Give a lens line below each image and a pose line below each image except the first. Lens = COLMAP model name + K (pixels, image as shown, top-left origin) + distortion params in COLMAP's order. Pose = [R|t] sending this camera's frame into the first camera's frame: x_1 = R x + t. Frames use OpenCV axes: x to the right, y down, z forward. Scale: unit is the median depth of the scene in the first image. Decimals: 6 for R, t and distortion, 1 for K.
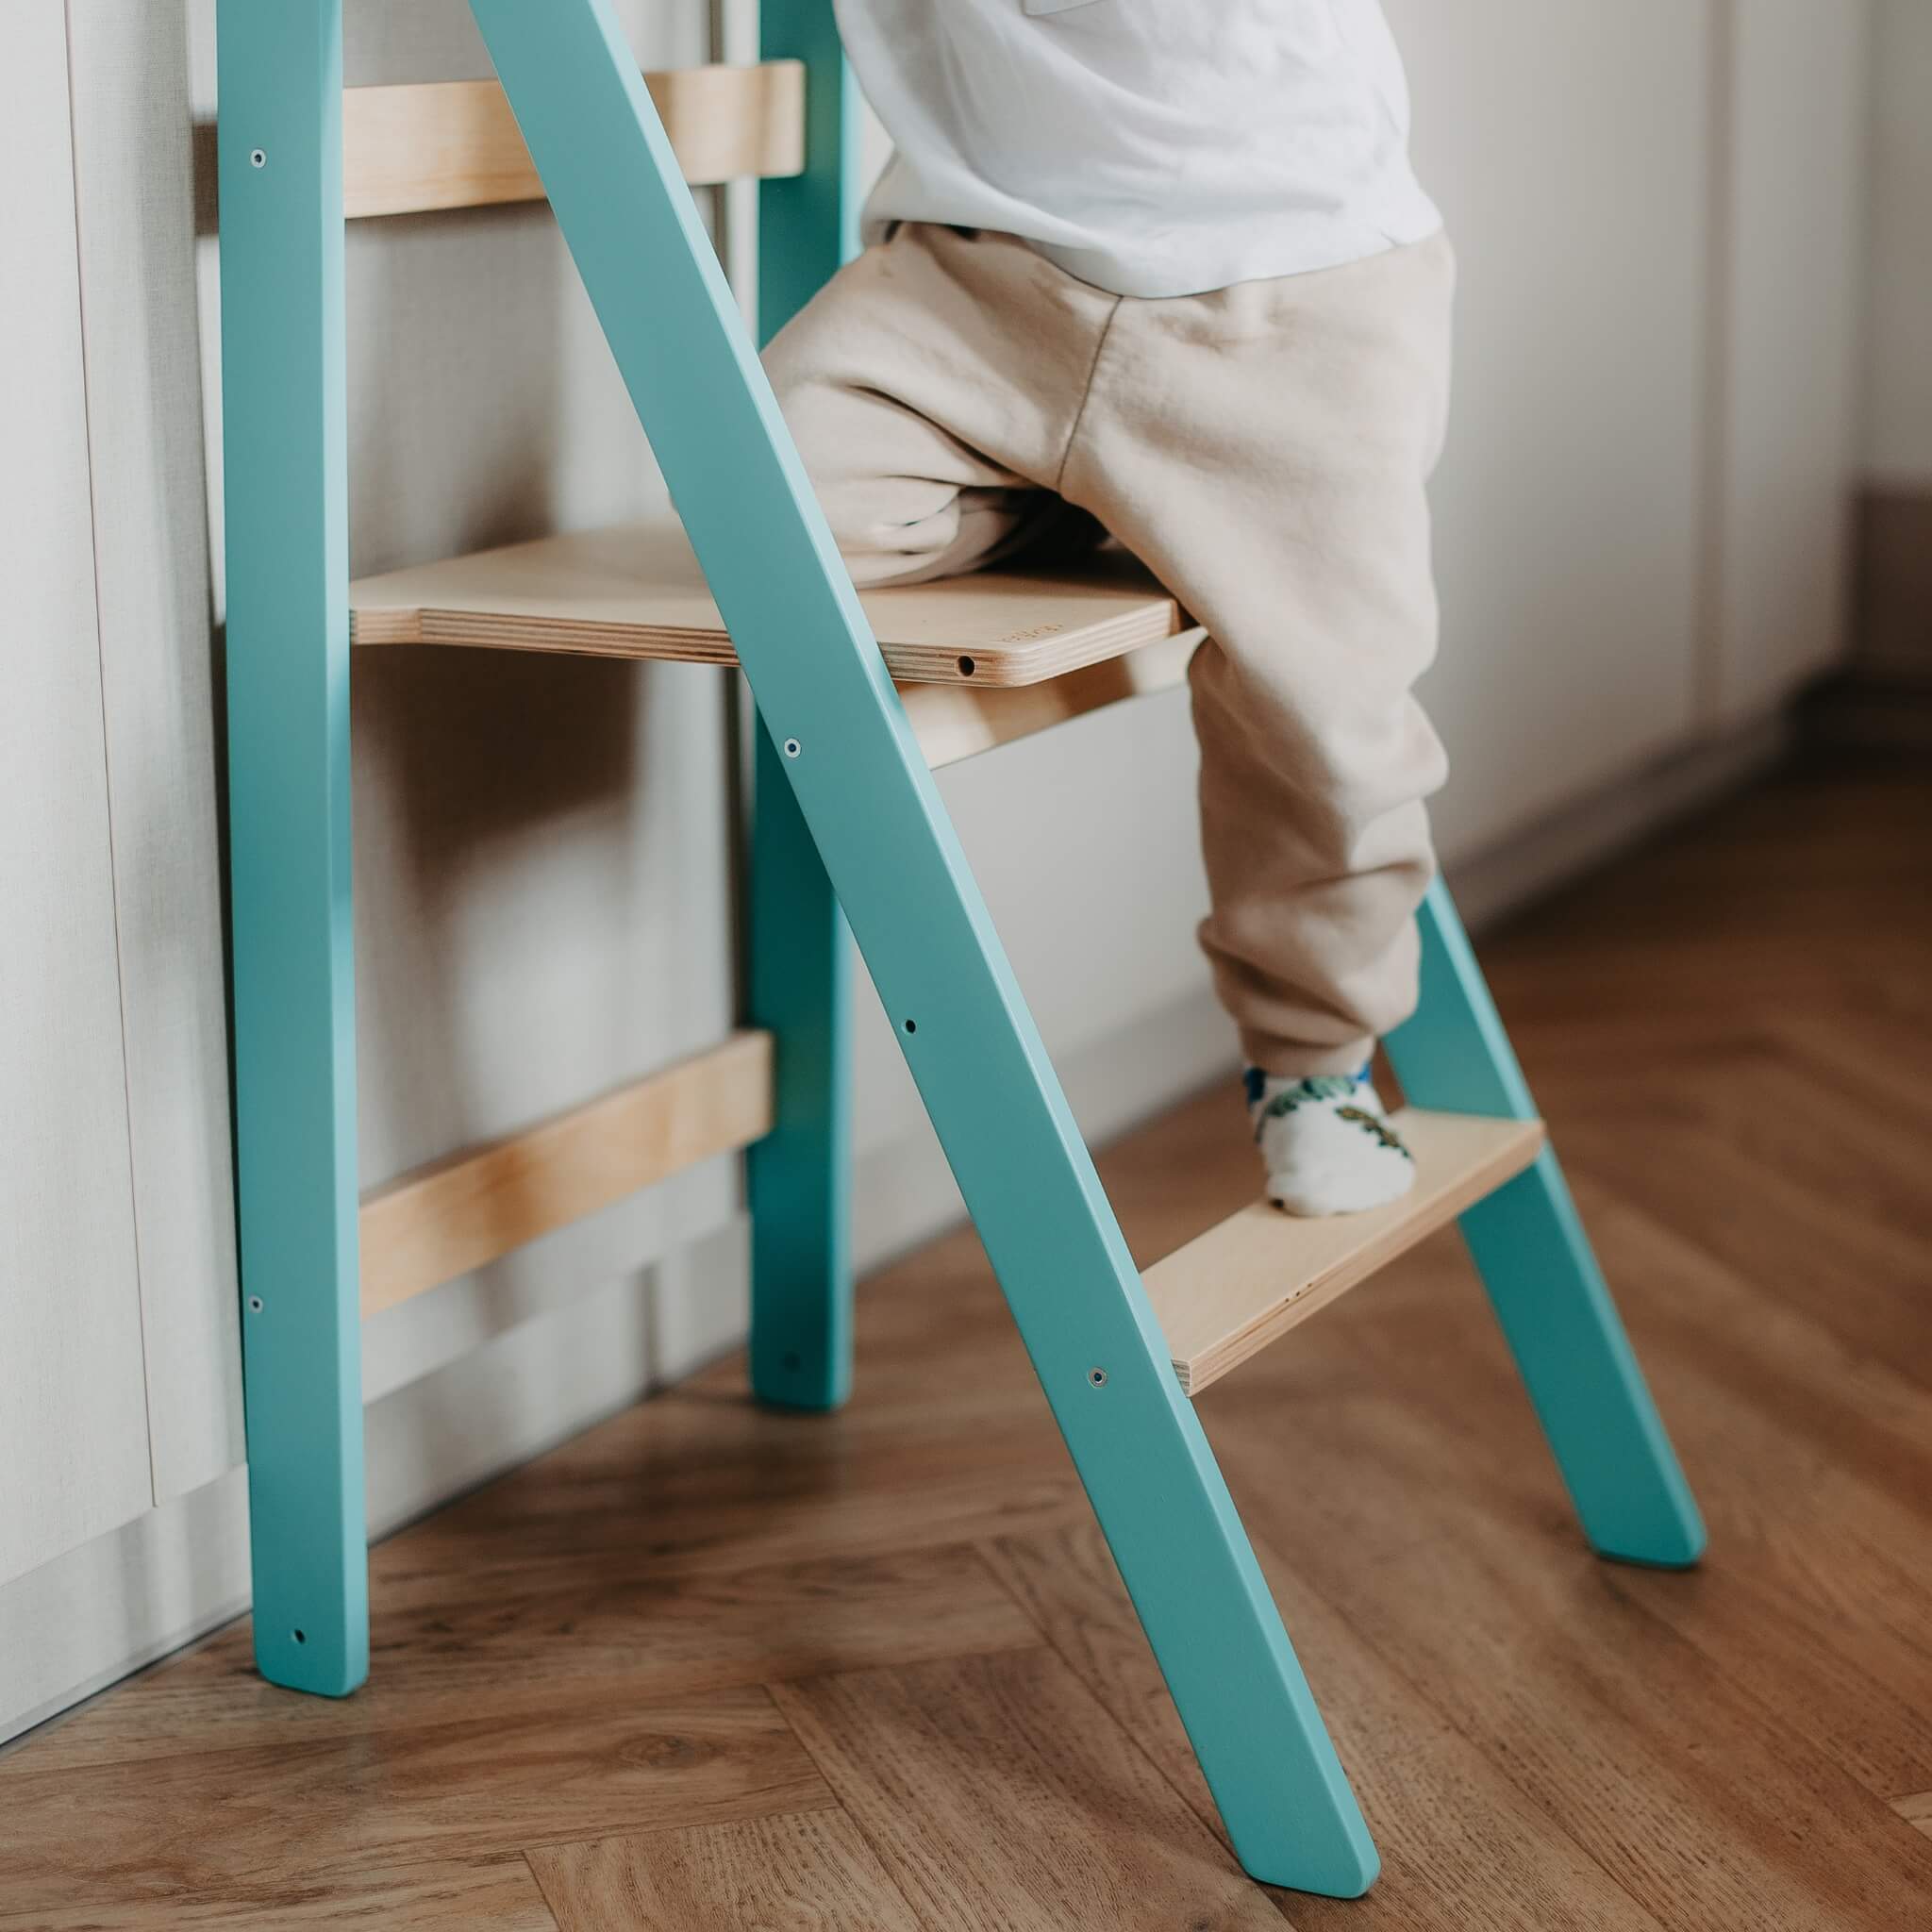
lens RADIAL K [[4348.8, 0, 953.3], [0, 4348.8, 955.6], [0, 0, 1]] dist [-0.076138, 0.000000]
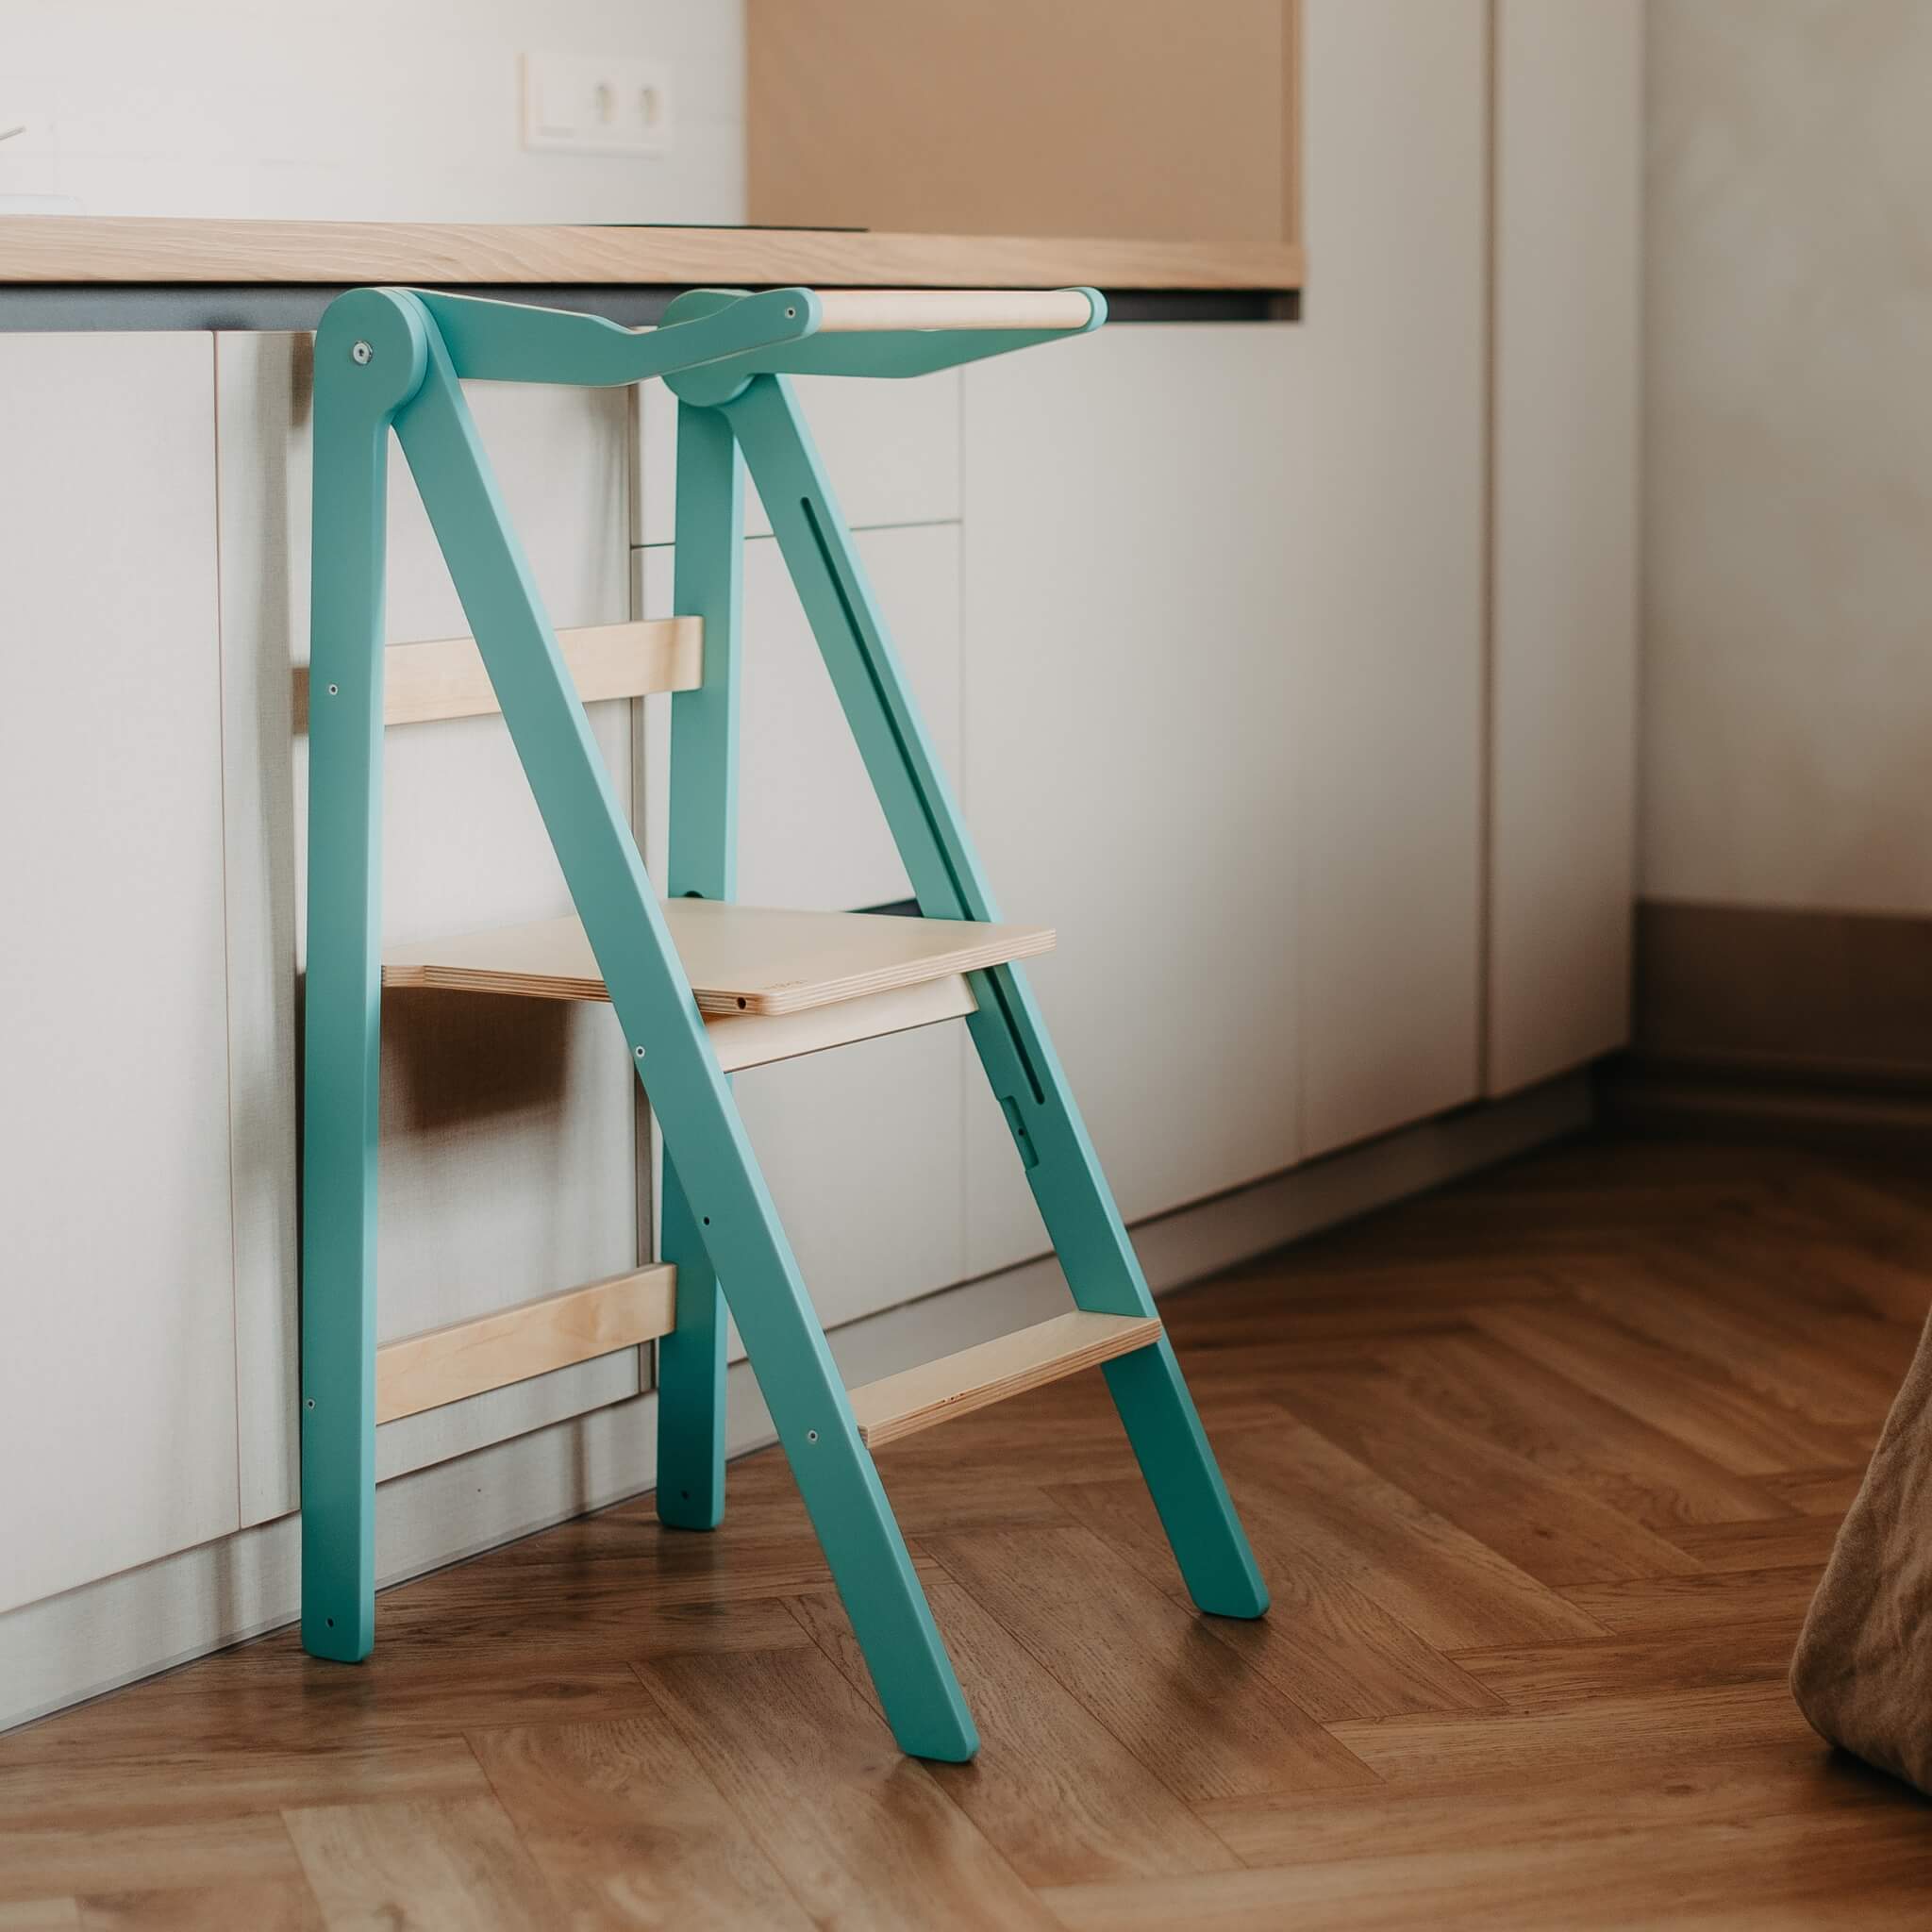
lens RADIAL K [[4944.0, 0, 1026.2], [0, 4944.0, 877.7], [0, 0, 1]] dist [-0.024787, 0.000000]
pose [[0.999671, 0.011988, -0.022659, 0.137655], [-0.014710, 0.992164, -0.124072, 0.108954], [0.020994, 0.124365, 0.992014, -0.795842]]
